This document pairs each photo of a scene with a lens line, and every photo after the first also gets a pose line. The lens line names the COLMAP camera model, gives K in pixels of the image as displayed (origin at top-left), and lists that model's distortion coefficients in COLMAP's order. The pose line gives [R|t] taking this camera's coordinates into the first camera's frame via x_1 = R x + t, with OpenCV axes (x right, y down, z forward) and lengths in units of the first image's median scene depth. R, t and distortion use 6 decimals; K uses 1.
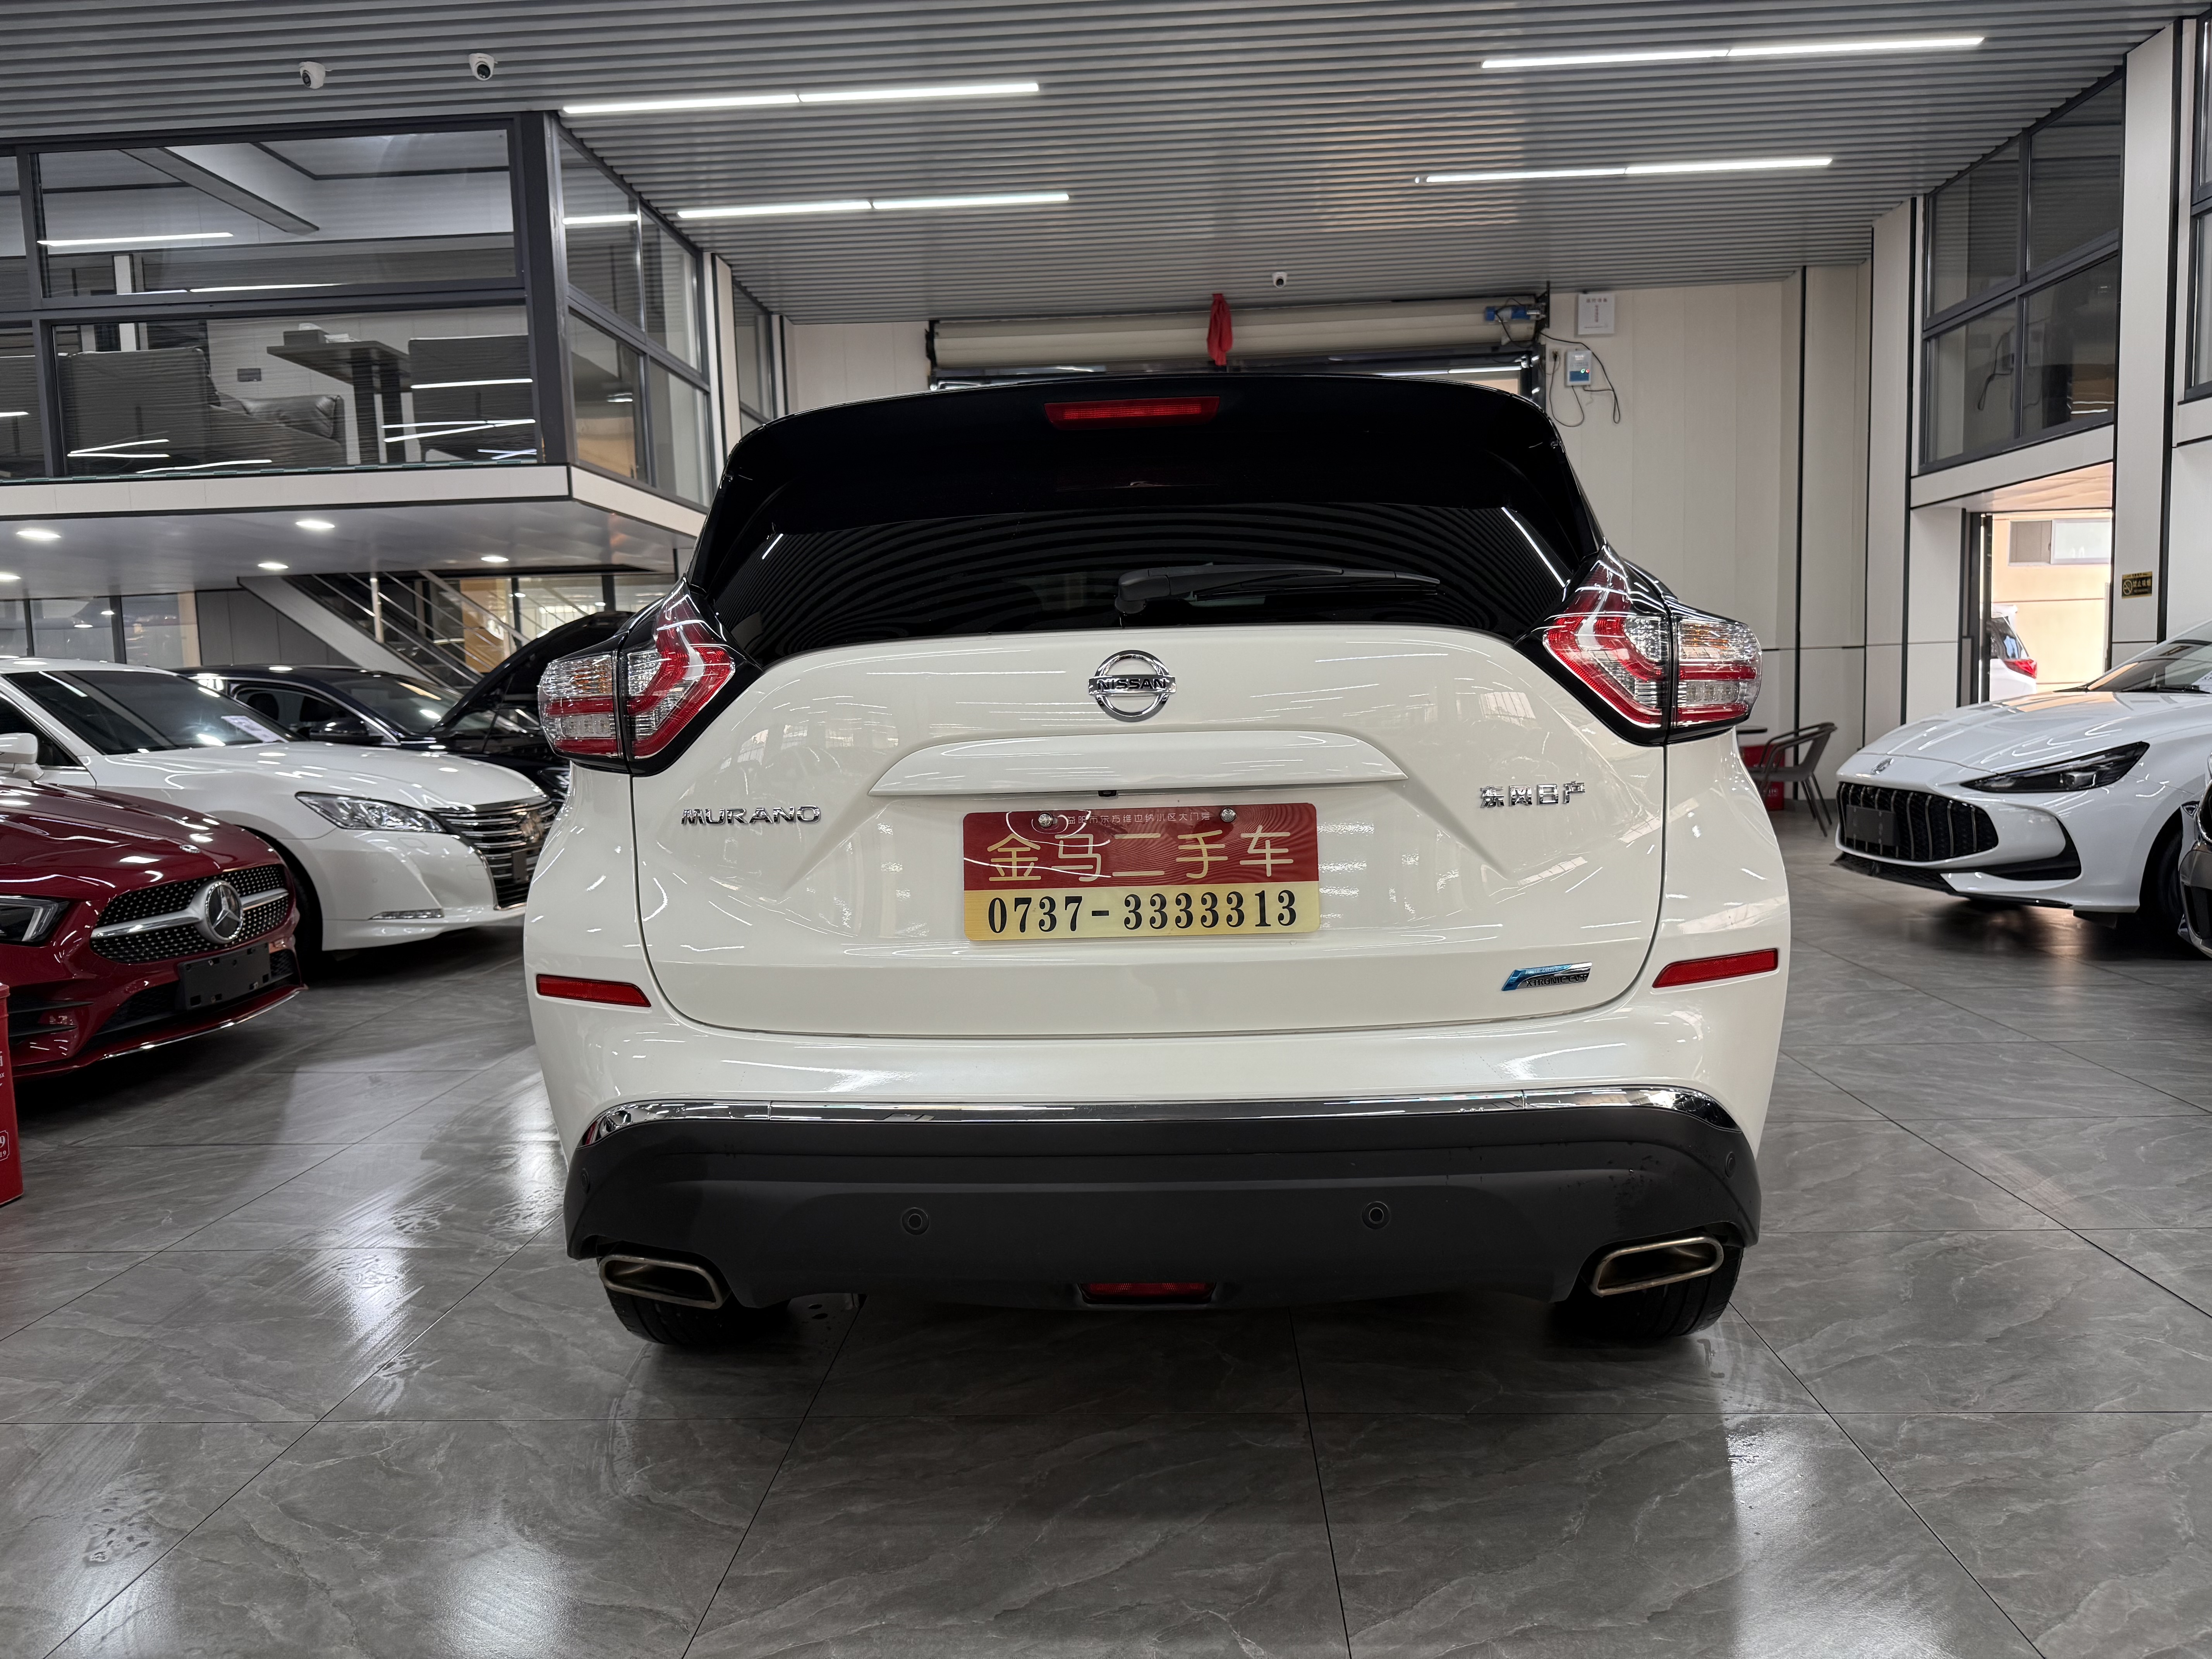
lens RADIAL K [[1577.1, 0, 1097.3], [0, 1577.1, 825.2], [0, 0, 1]] dist [0.027847, -0.036770]
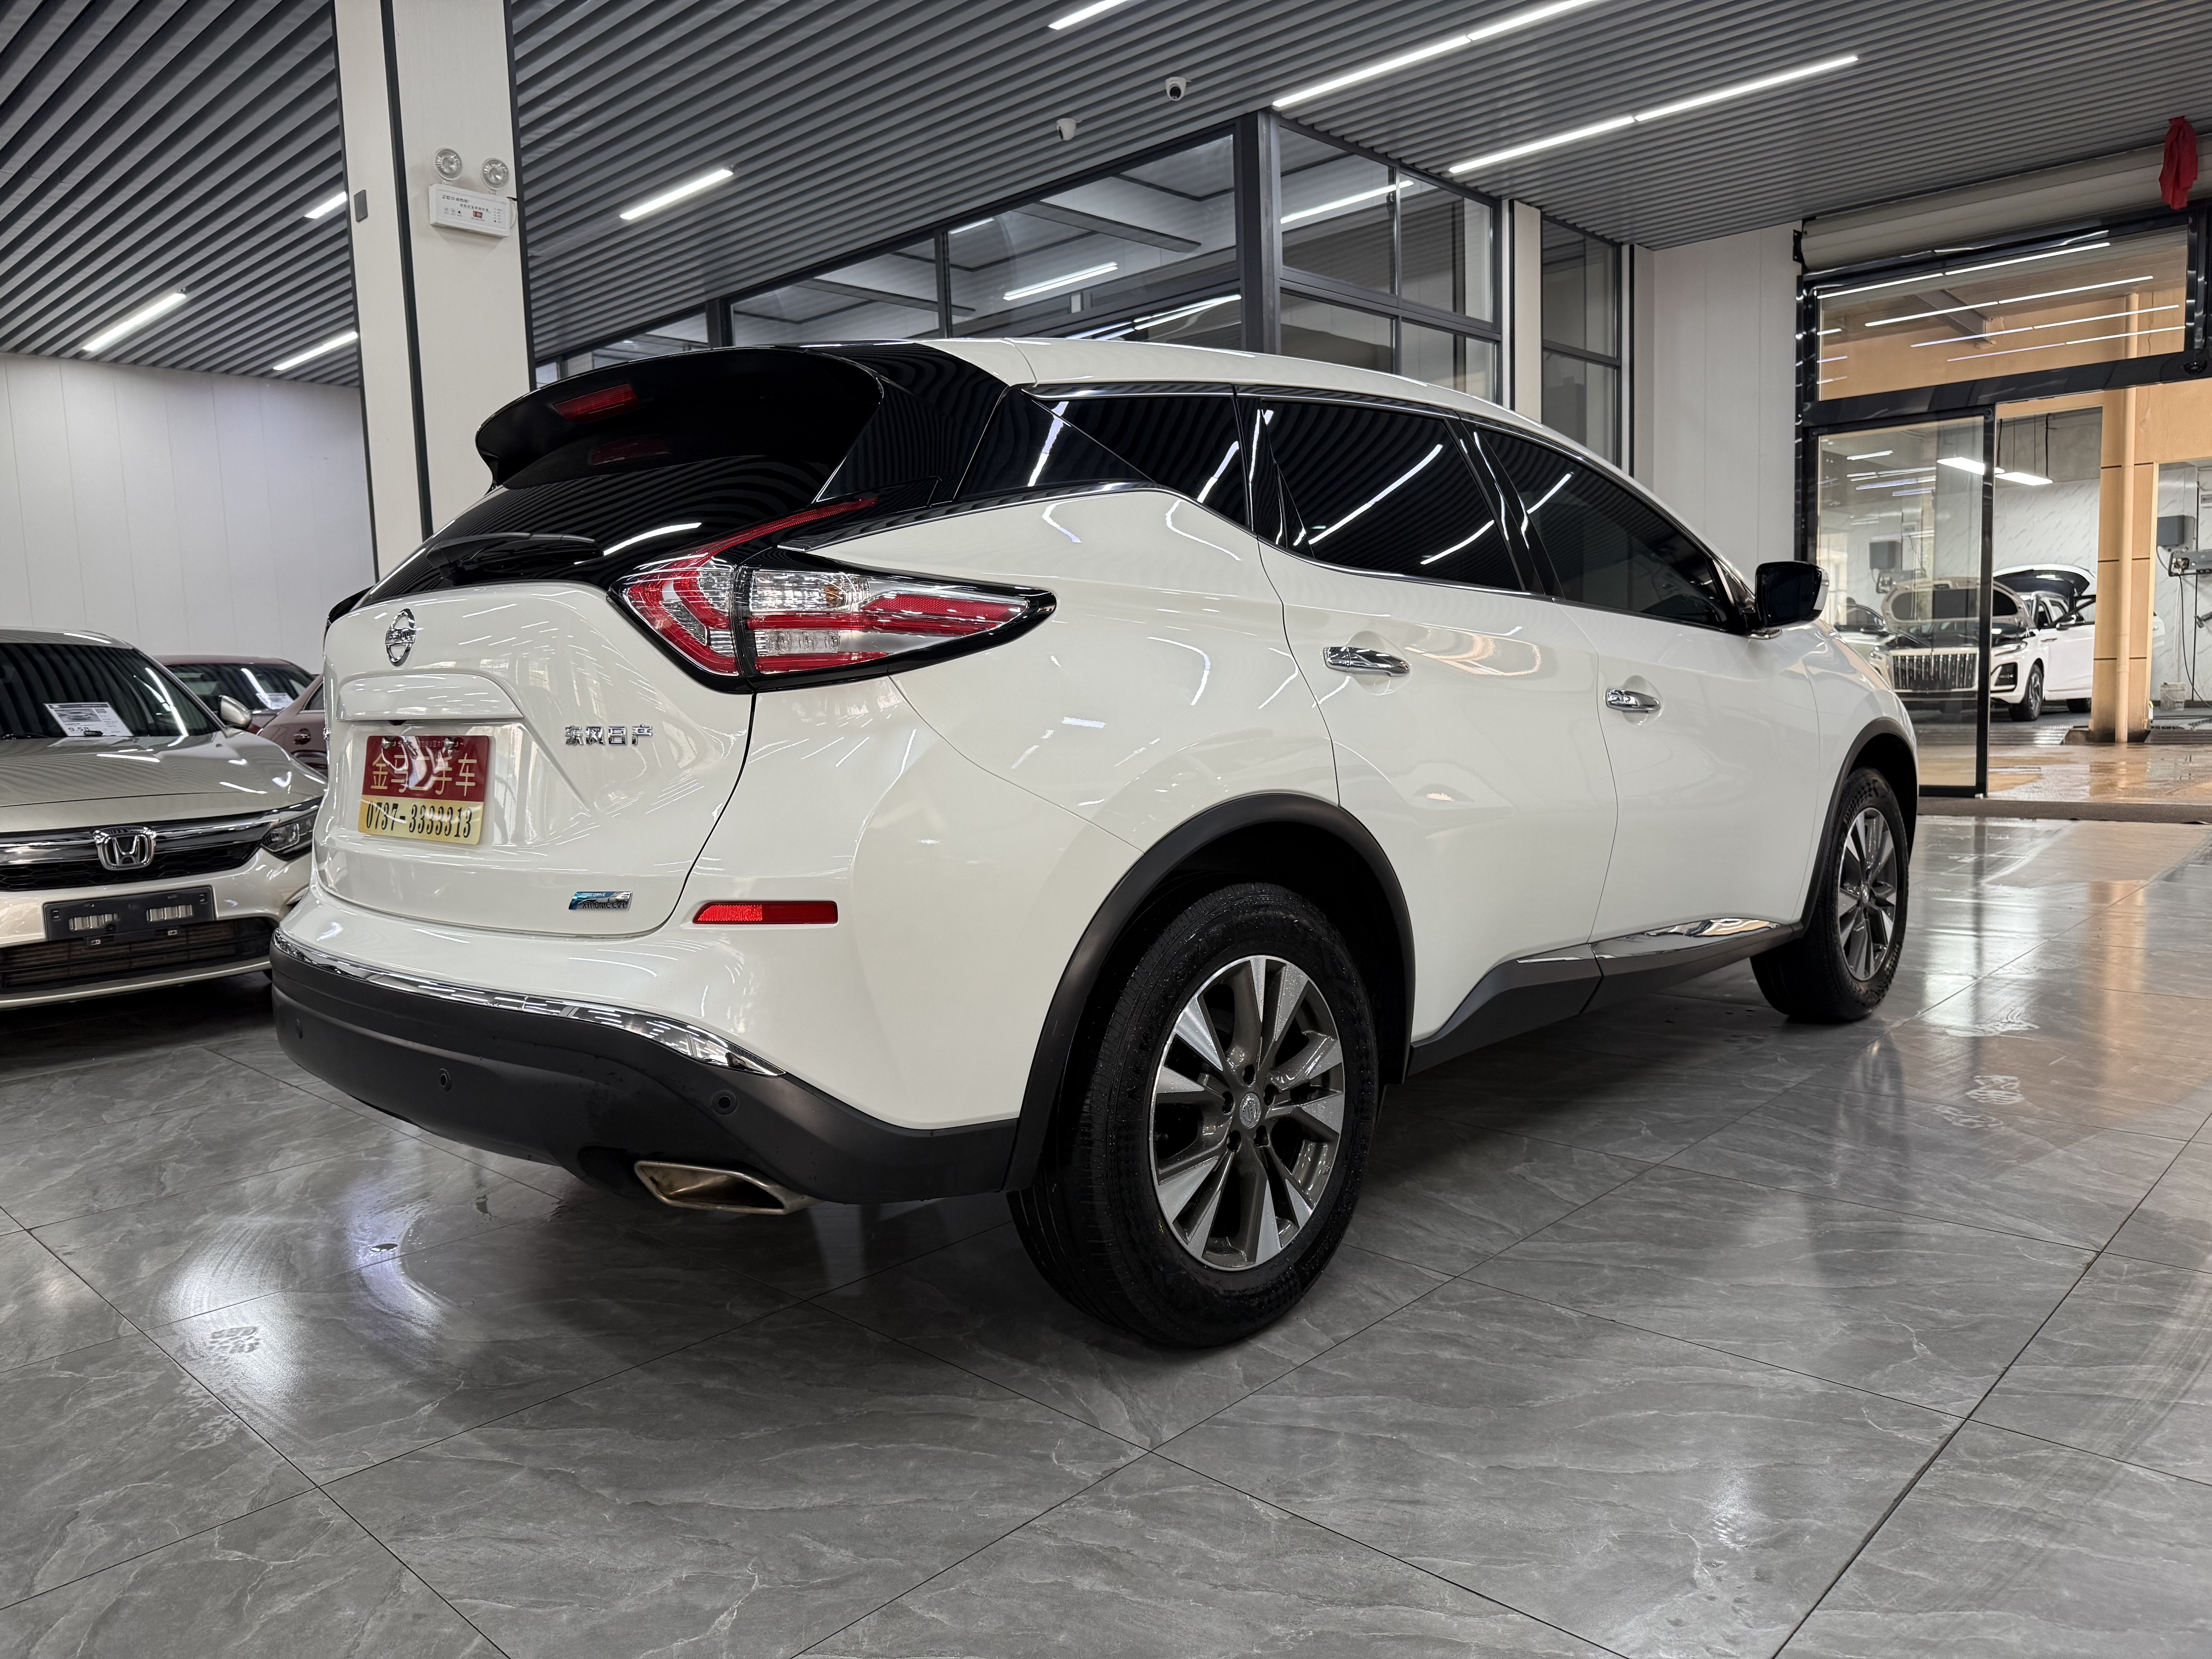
lens RADIAL K [[1577.1, 0, 1097.3], [0, 1577.1, 825.2], [0, 0, 1]] dist [0.027847, -0.036770]
pose [[0.750740, 0.066777, -0.657215, 0.345119], [-0.045817, 0.997745, 0.049041, -0.007238], [0.659008, -0.006706, 0.752106, 0.109477]]
